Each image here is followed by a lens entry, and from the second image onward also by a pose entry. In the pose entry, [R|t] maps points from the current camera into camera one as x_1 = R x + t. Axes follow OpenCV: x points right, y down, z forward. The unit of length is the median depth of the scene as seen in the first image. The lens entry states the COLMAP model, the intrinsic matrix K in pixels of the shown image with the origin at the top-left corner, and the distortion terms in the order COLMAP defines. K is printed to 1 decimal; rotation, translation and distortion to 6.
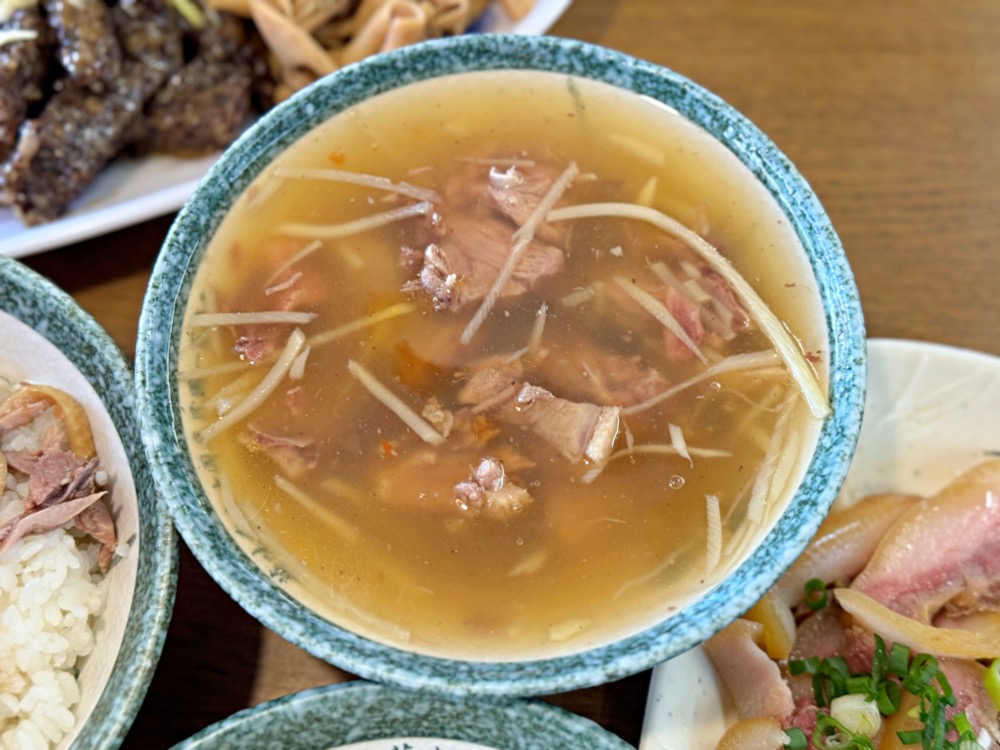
lens RADIAL K [[1464.9, 0, 500.0], [0, 1464.9, 375.0], [0, 0, 1]] dist [0.113772, -0.121046]
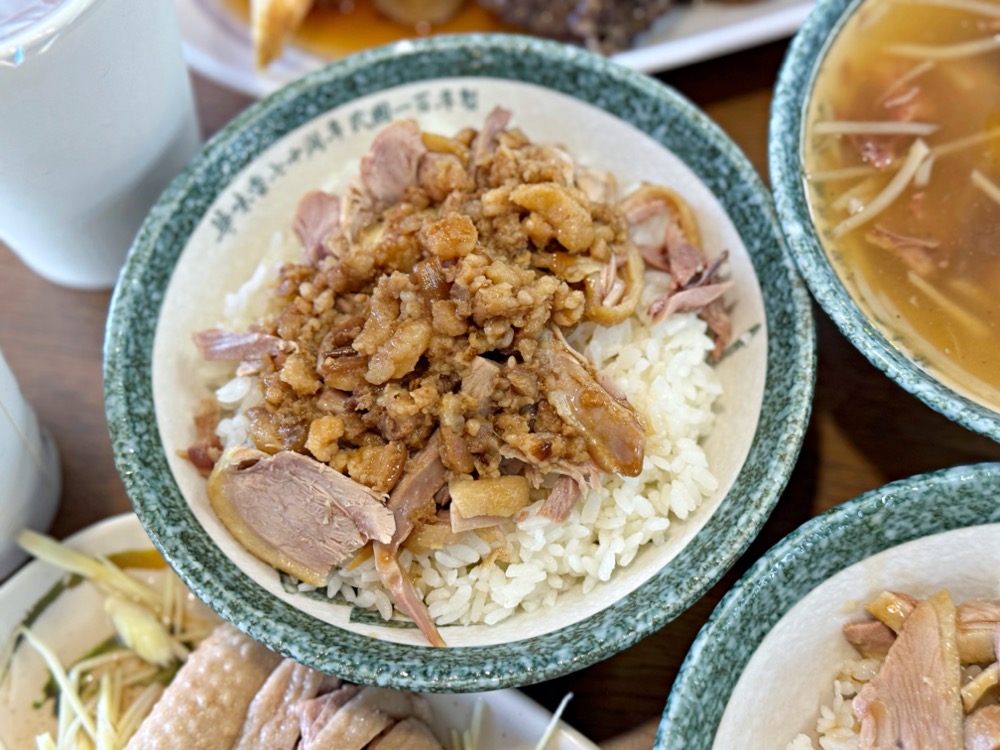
lens RADIAL K [[1464.9, 0, 500.0], [0, 1464.9, 375.0], [0, 0, 1]] dist [0.113772, -0.121046]
pose [[0.996970, 0.059808, -0.049740, -0.382038], [-0.060794, 0.997978, -0.018553, 0.177296], [0.048529, 0.021521, 0.998590, -0.058695]]
